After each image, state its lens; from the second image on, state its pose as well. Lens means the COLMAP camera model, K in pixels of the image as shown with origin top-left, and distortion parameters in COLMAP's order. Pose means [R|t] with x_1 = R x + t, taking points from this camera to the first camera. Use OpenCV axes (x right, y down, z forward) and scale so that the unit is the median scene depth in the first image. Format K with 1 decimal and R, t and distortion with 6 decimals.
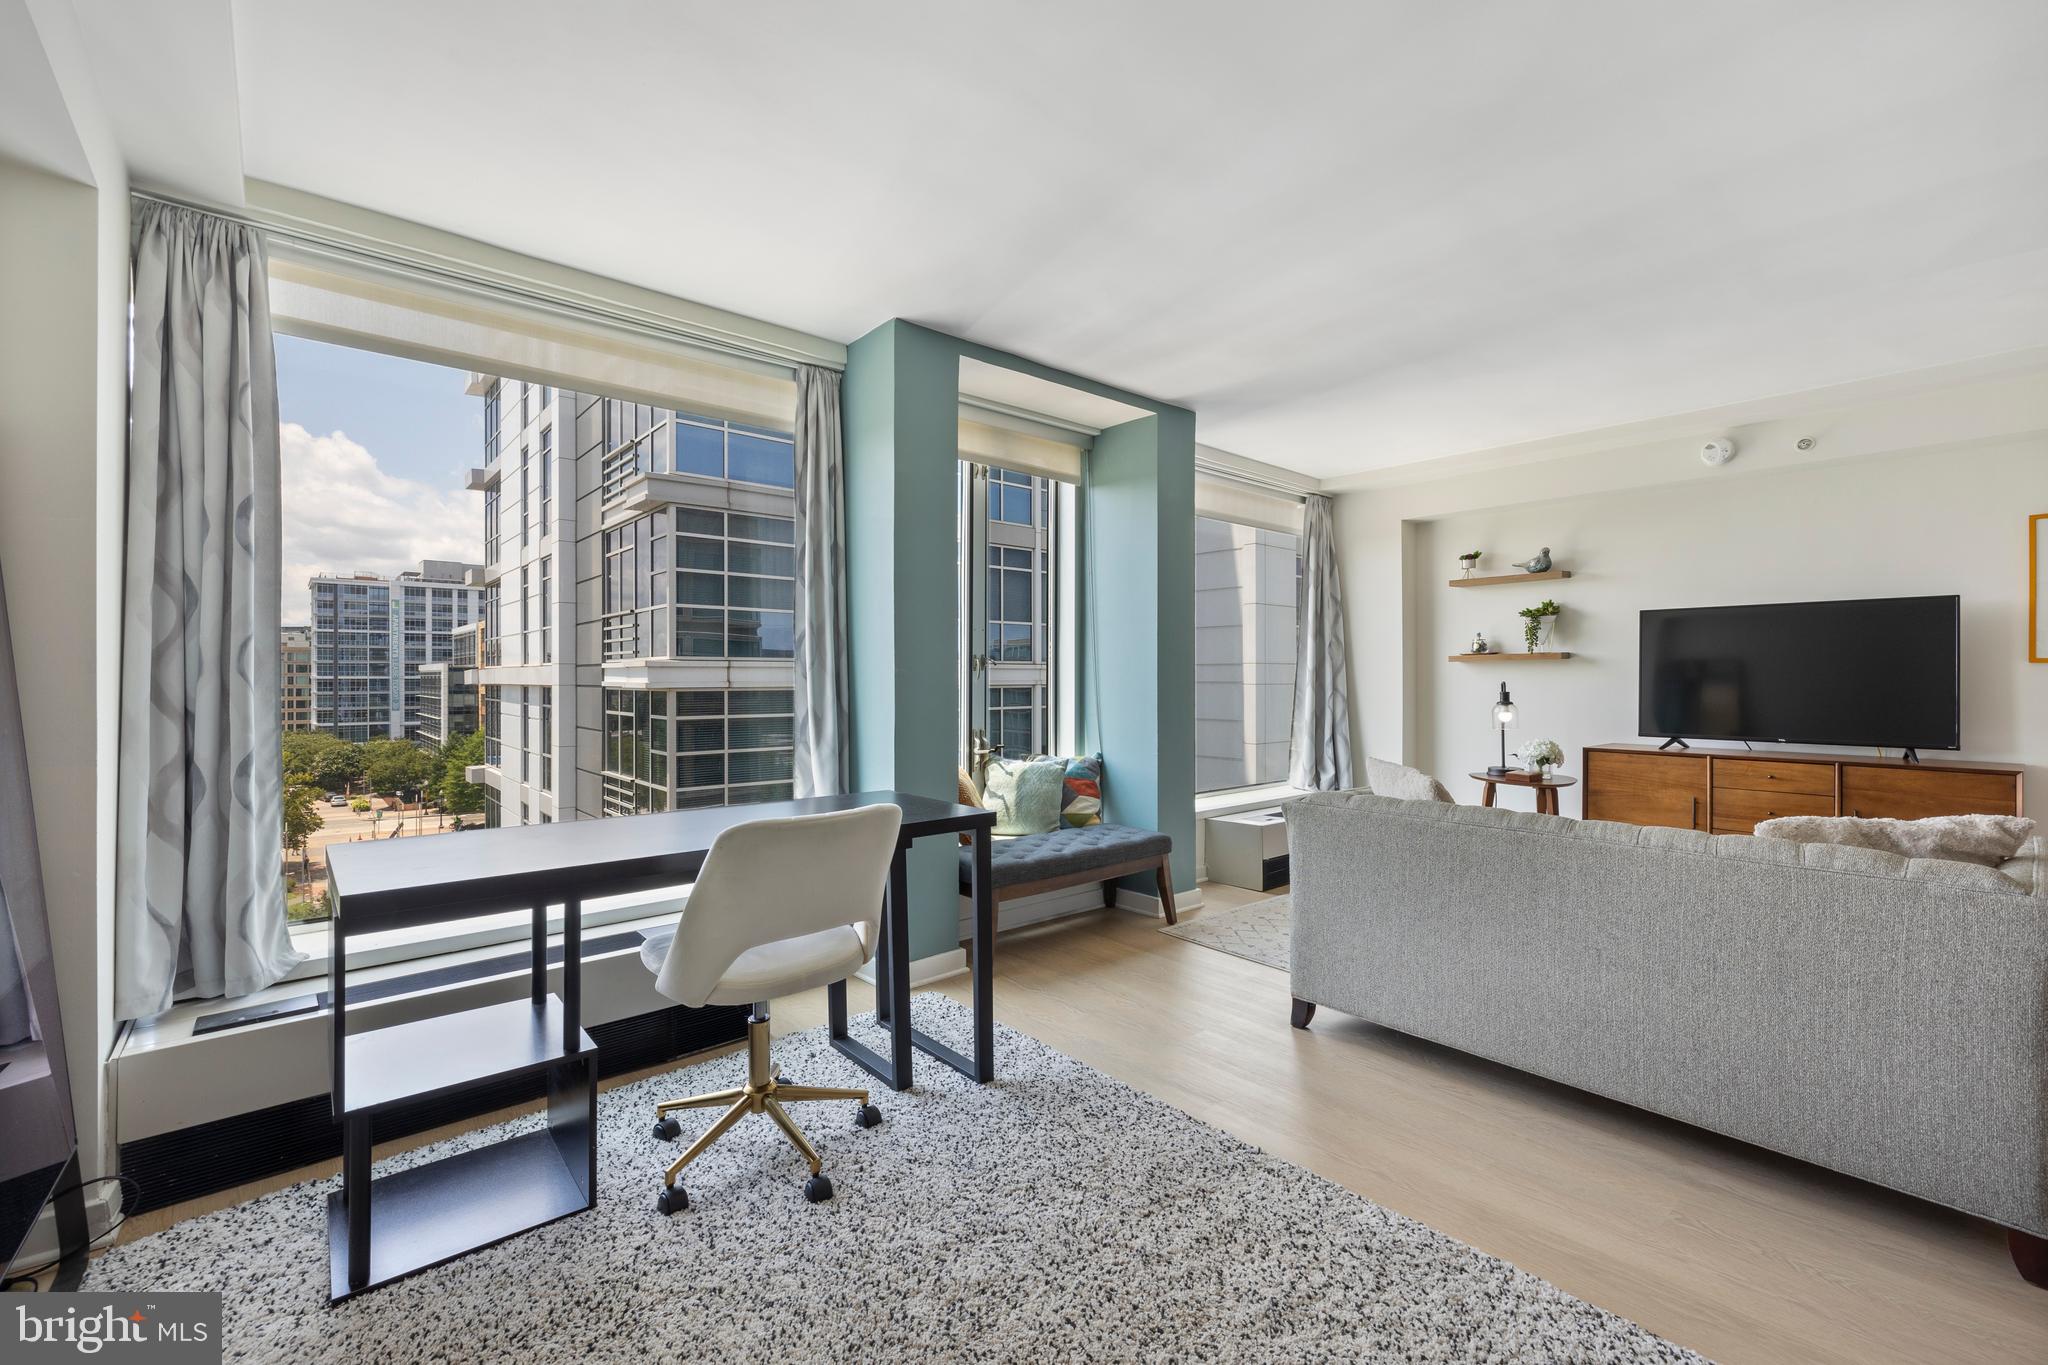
lens RADIAL K [[866.1, 0, 1019.5], [0, 866.1, 678.2], [0, 0, 1]] dist [0.002775, -0.000418]
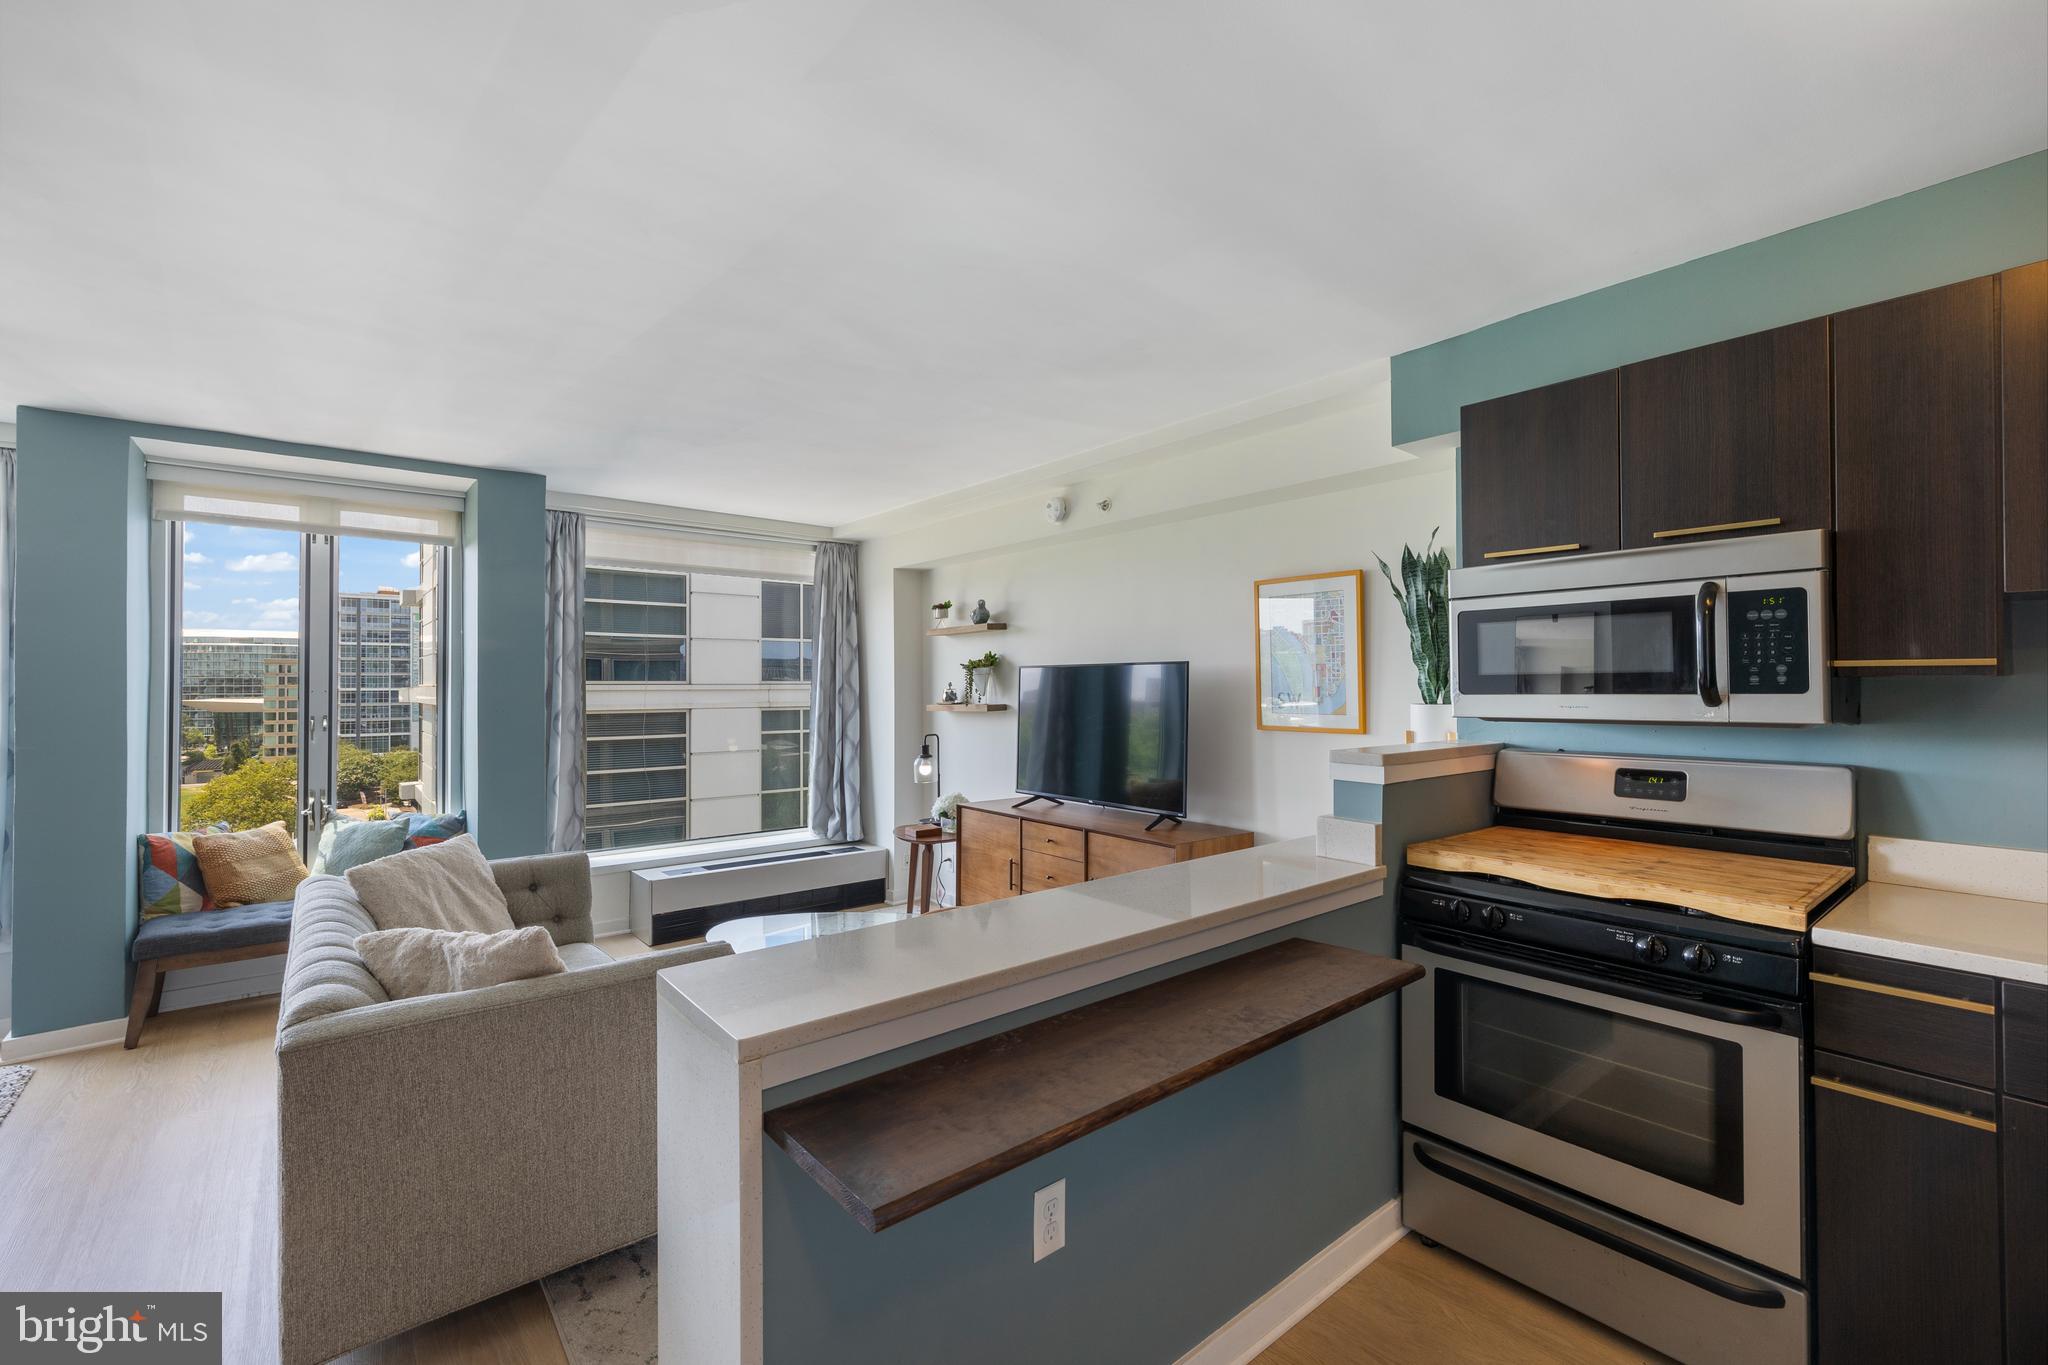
lens RADIAL K [[866.1, 0, 1021.4], [0, 866.1, 675.3], [0, 0, 1]] dist [0.002775, -0.000418]
pose [[0.999544, -0.002588, -0.030100, 0.678755], [0.002177, 0.999904, -0.013697, -0.049199], [0.030132, 0.013626, 0.999453, 0.004462]]
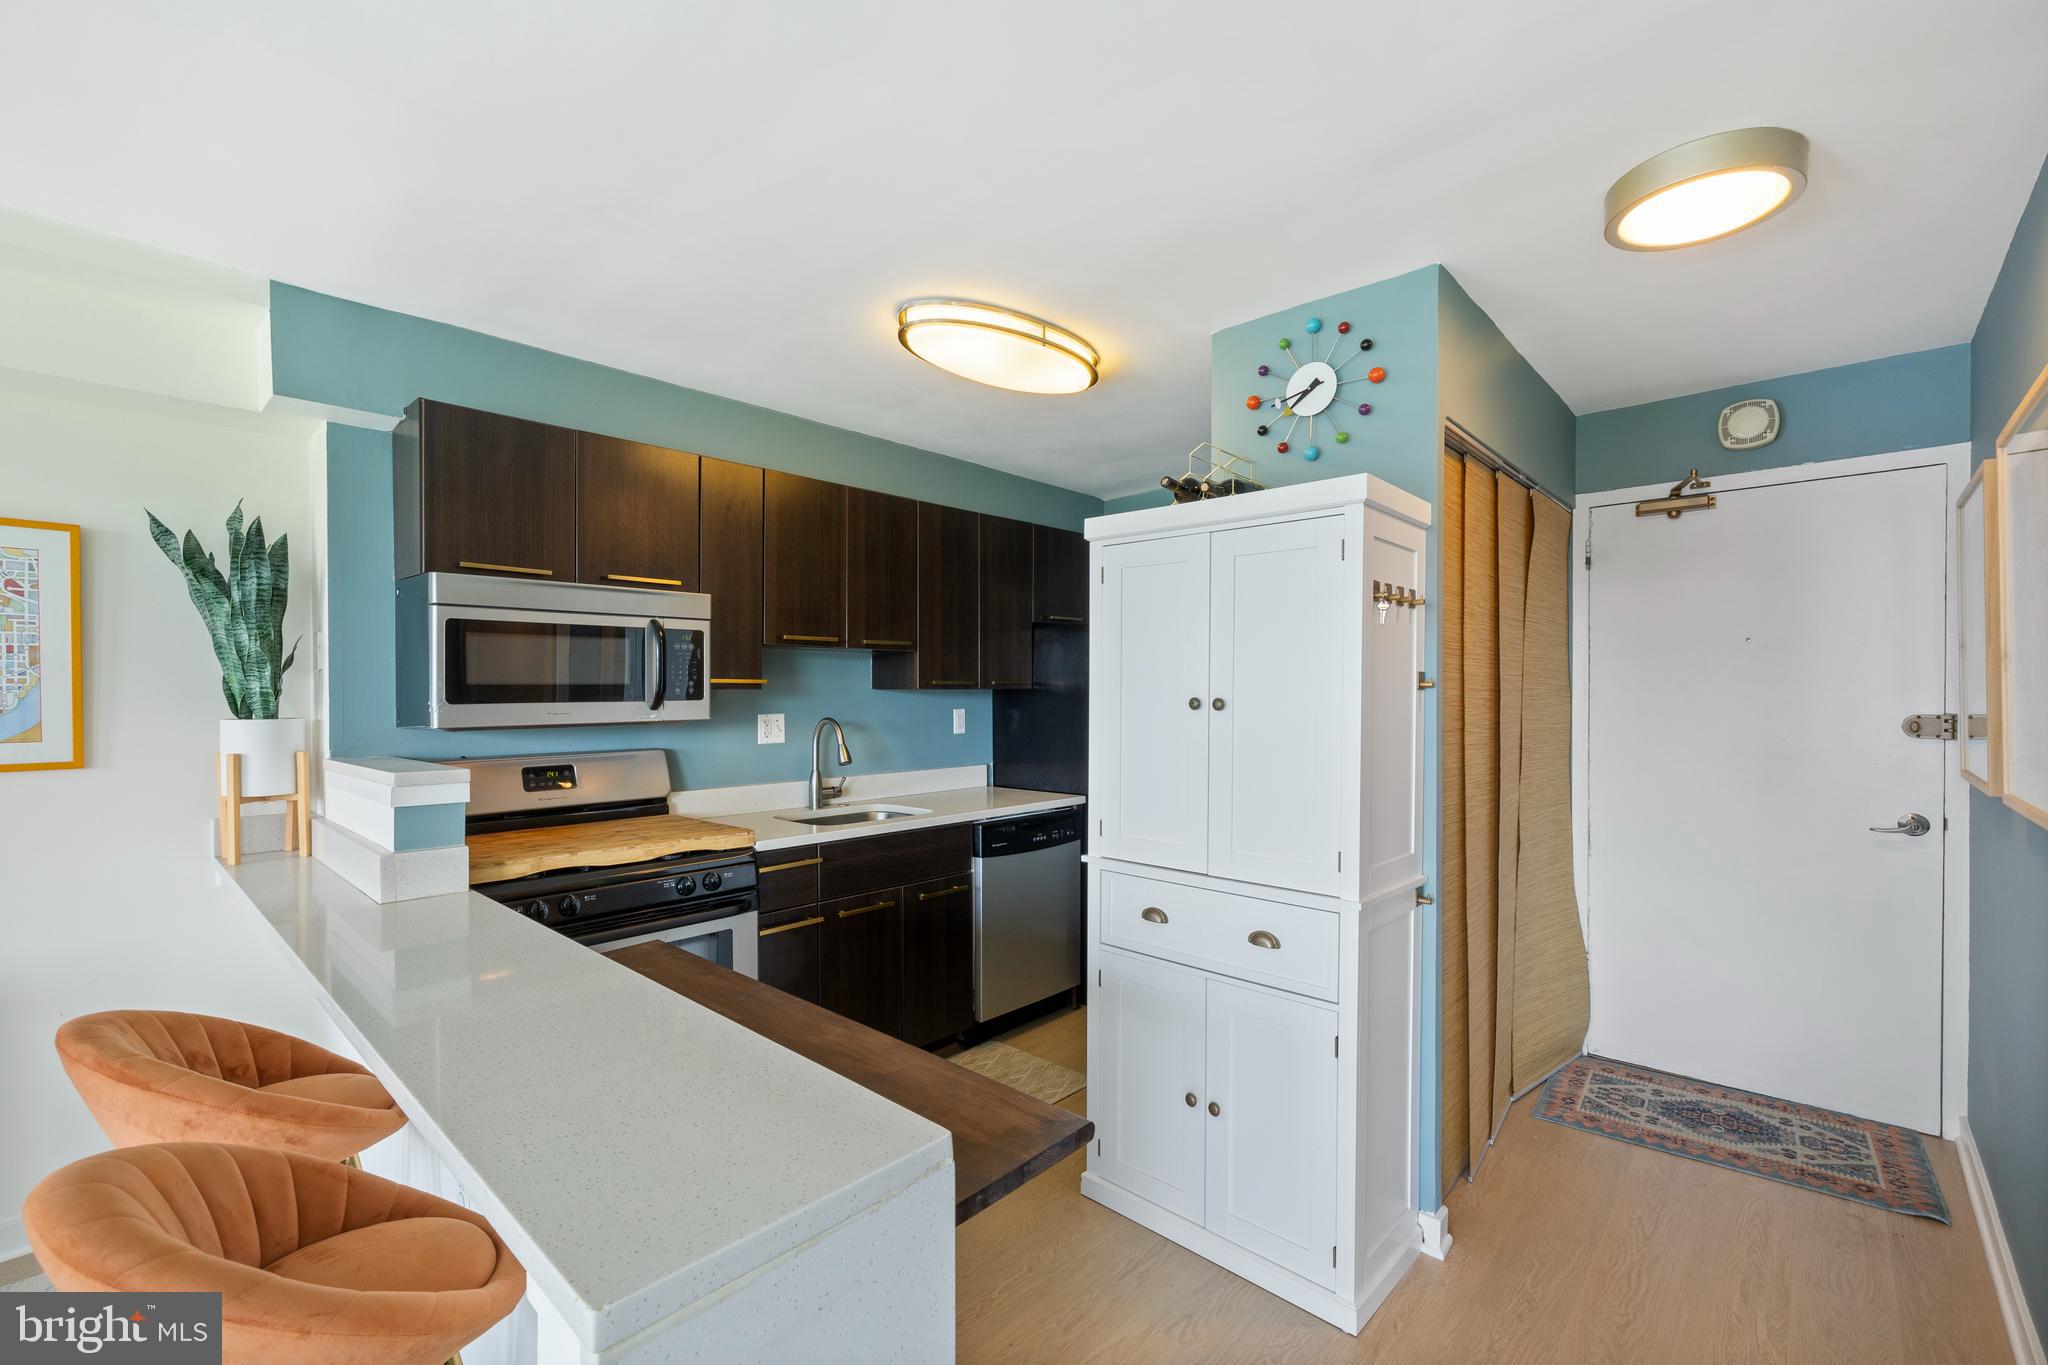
lens RADIAL K [[866.1, 0, 1021.7], [0, 866.1, 701.0], [0, 0, 1]] dist [0.002775, -0.000418]
pose [[-0.110015, -0.008479, 0.993894, 0.420186], [0.004867, 0.999947, 0.009069, -0.049204], [-0.993918, 0.005835, -0.109968, 0.234015]]
